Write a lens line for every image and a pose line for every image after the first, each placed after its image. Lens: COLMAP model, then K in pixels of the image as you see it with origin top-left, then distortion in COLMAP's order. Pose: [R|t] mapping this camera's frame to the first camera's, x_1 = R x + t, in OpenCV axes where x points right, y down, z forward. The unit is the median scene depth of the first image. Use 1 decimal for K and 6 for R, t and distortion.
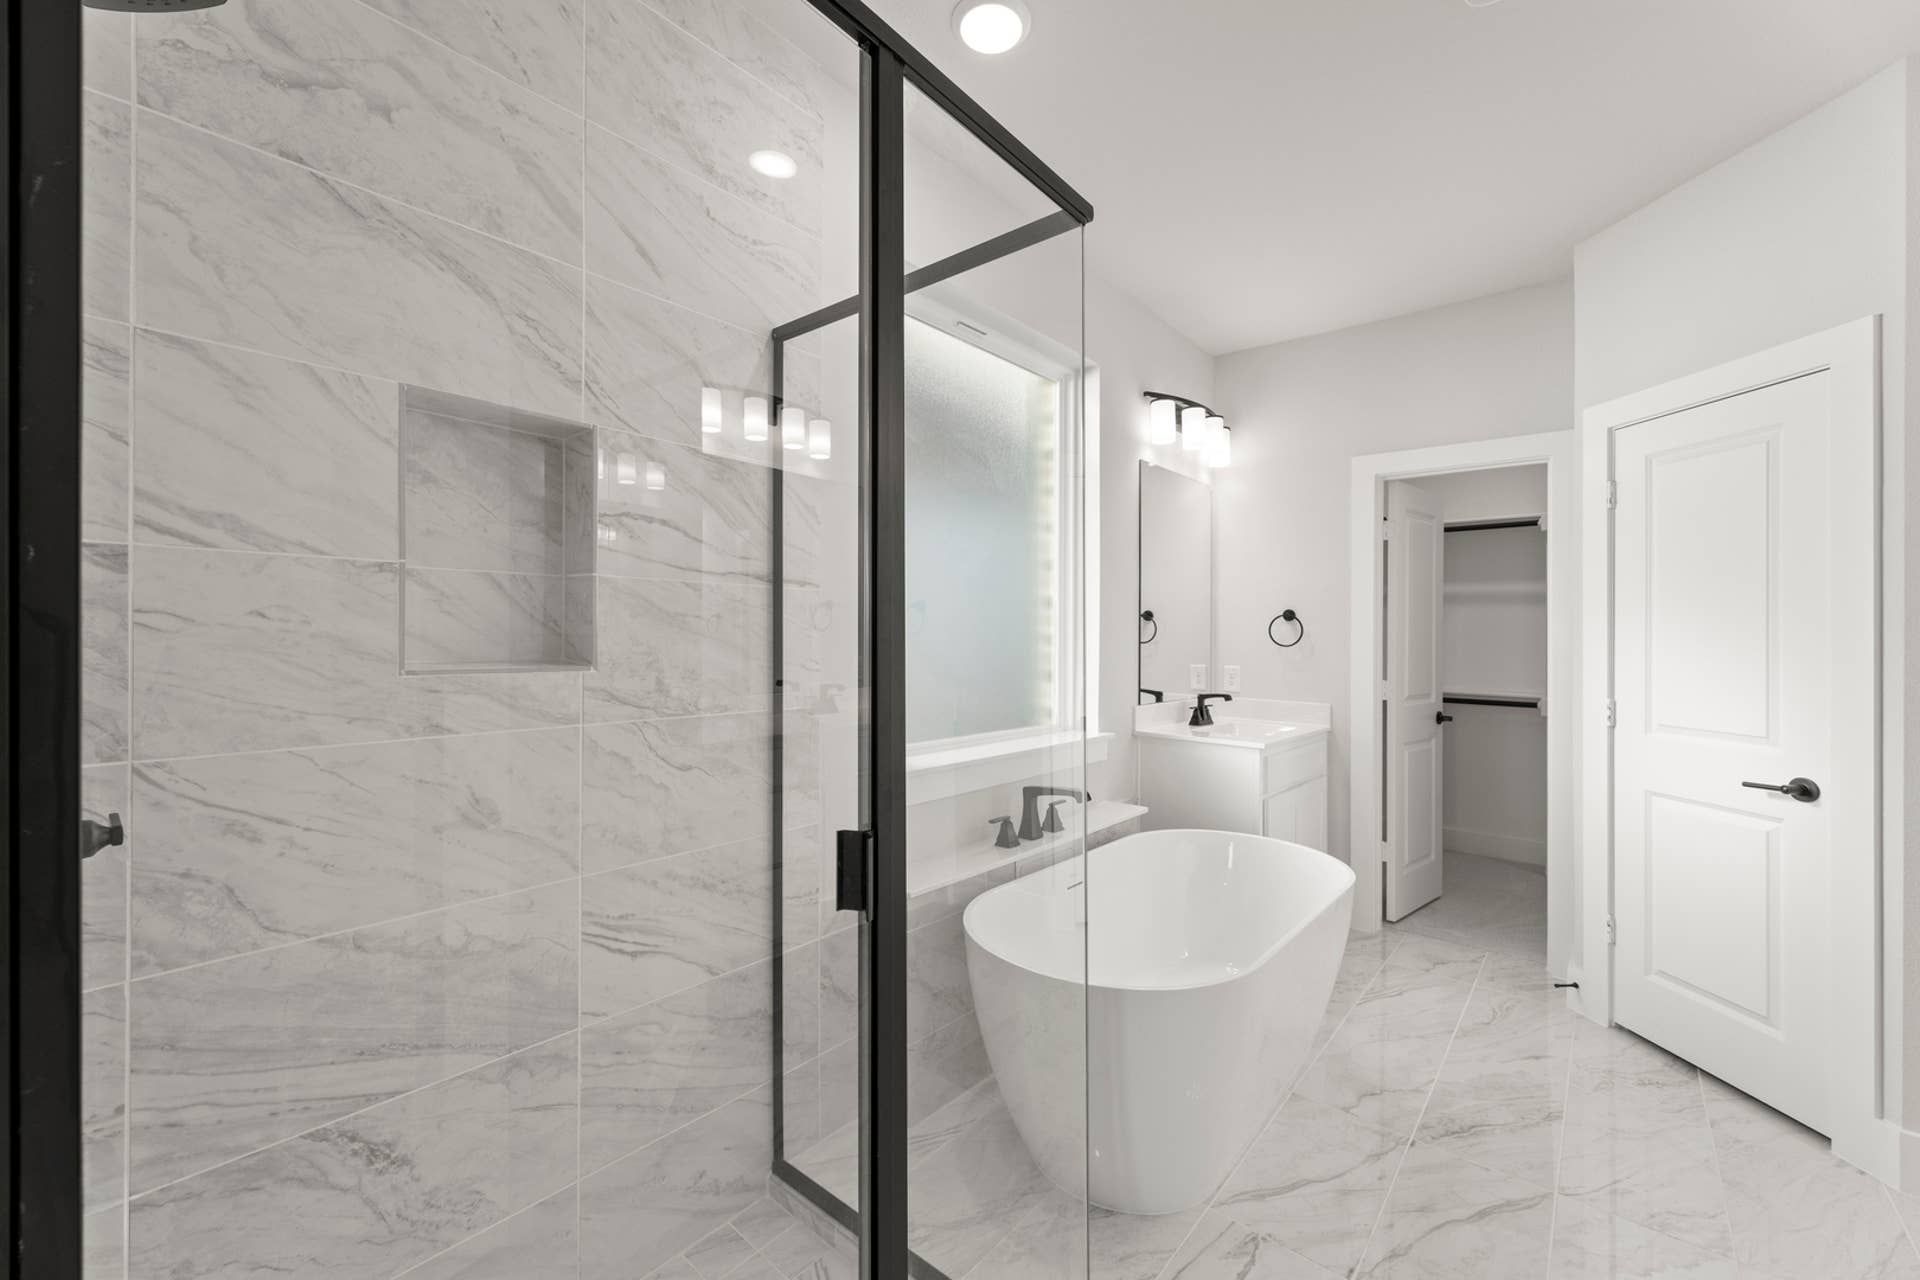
lens RADIAL K [[777.8, 0, 951.5], [0, 777.8, 644.6], [0, 0, 1]] dist [0.000641, -0.000436]
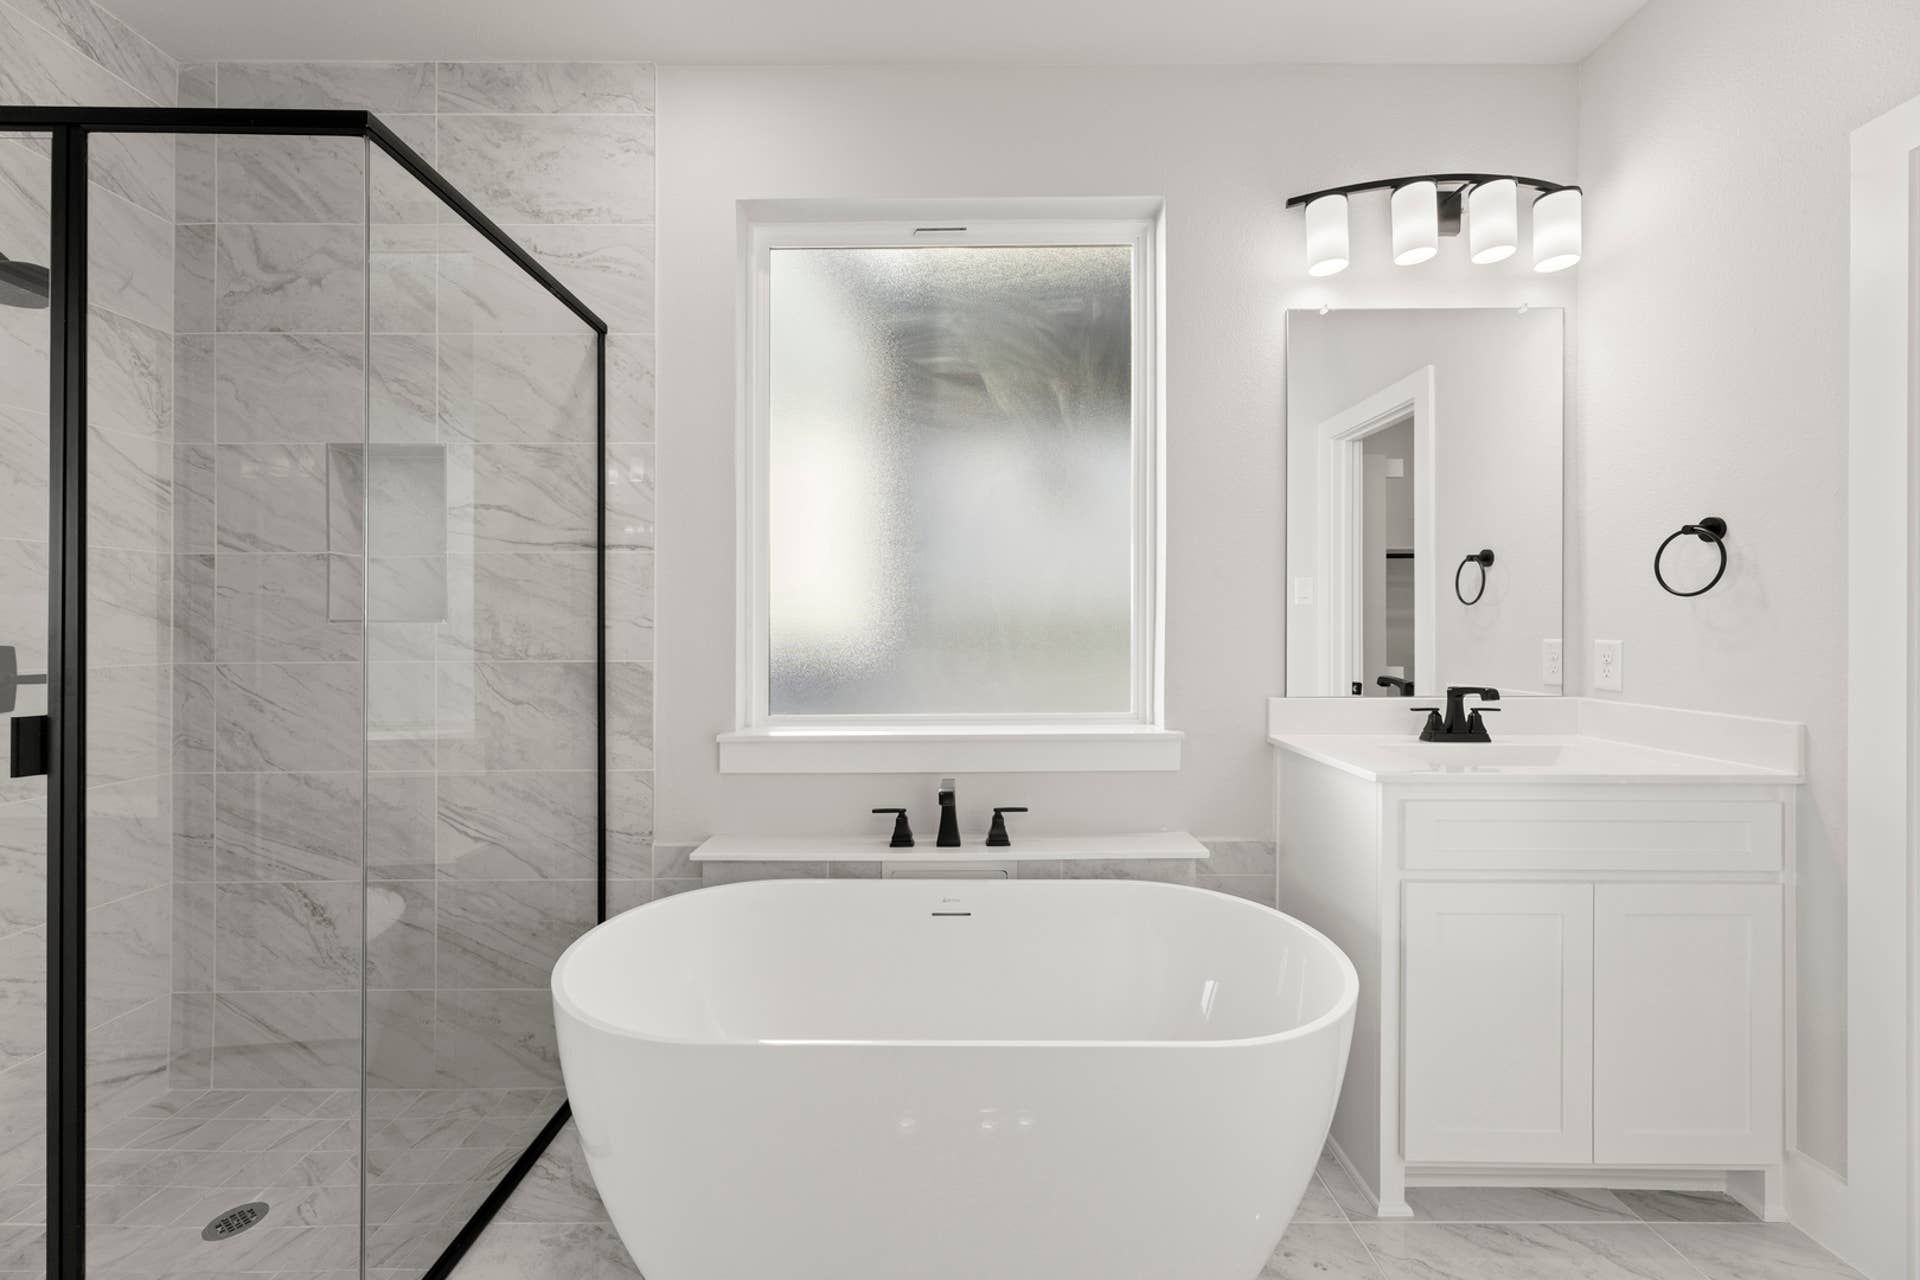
lens RADIAL K [[777.8, 0, 953.9], [0, 777.8, 644.5], [0, 0, 1]] dist [0.000641, -0.000436]
pose [[0.644579, -0.003514, -0.764530, 1.211531], [0.000830, 0.999992, -0.003896, 0.081352], [0.764537, 0.001877, 0.644577, 0.833777]]
